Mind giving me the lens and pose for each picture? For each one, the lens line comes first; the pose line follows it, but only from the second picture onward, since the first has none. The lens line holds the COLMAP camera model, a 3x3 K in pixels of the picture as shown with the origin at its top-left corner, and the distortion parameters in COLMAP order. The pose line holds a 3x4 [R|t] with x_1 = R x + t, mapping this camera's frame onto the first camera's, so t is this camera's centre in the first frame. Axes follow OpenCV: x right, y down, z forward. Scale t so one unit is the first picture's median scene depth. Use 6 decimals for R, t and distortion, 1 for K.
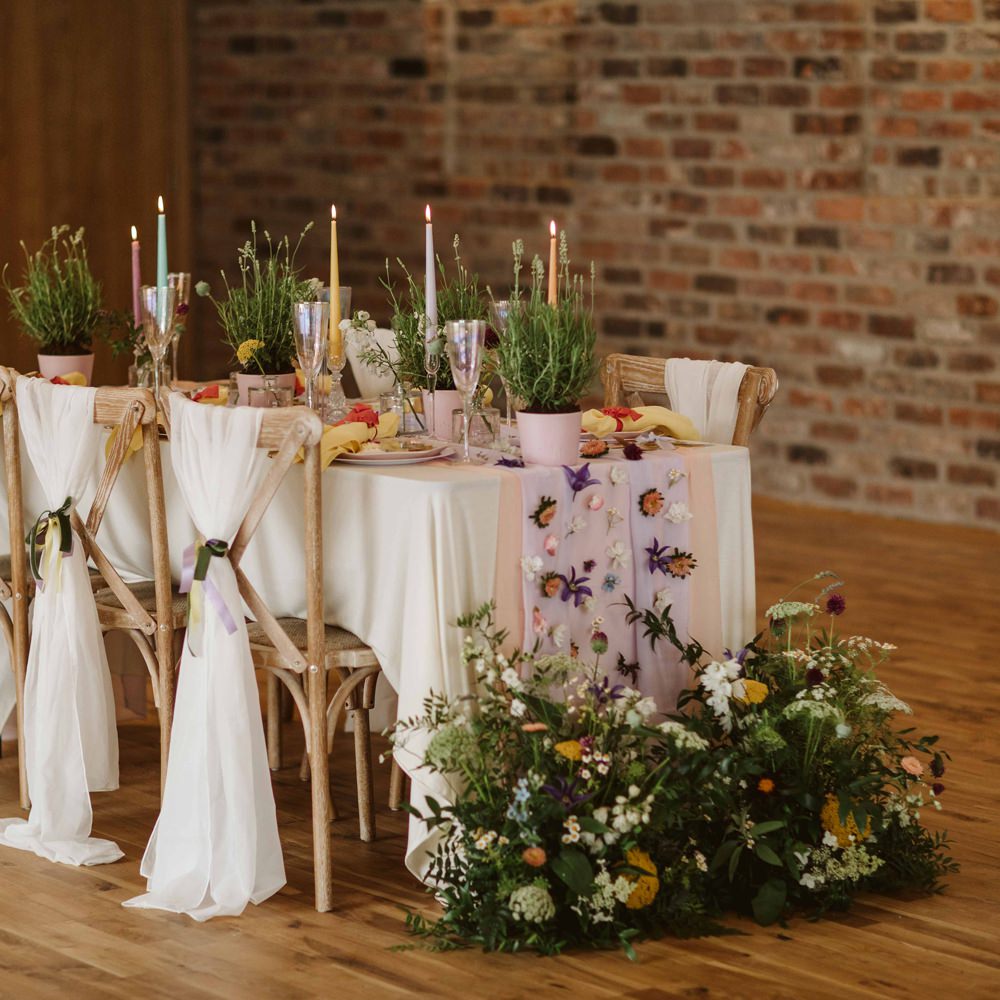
lens RADIAL K [[3718.9, 0, 500.0], [0, 3718.9, 500.0], [0, 0, 1]] dist [0.007704, 2.532446]
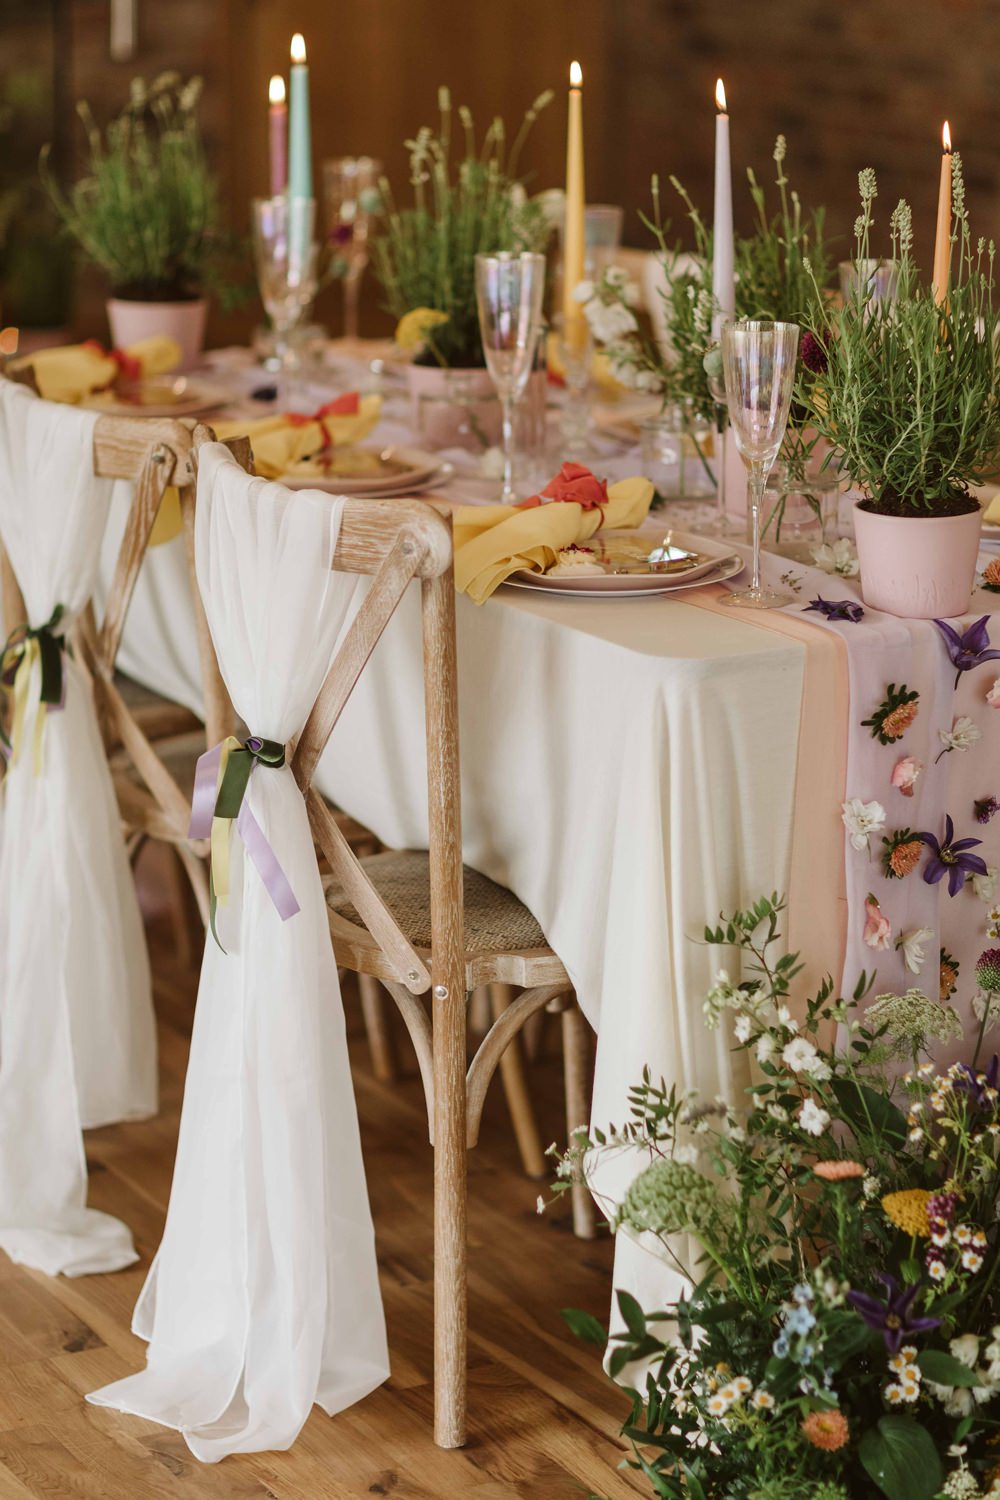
lens RADIAL K [[4168.0, 0, 498.7], [0, 4168.0, 653.1], [0, 0, 1]] dist [-0.065712, 0.445776]
pose [[0.988117, 0.039478, -0.148546, 0.042815], [-0.025022, 0.994876, 0.097955, -0.059360], [0.151652, -0.093074, 0.984042, 0.430919]]
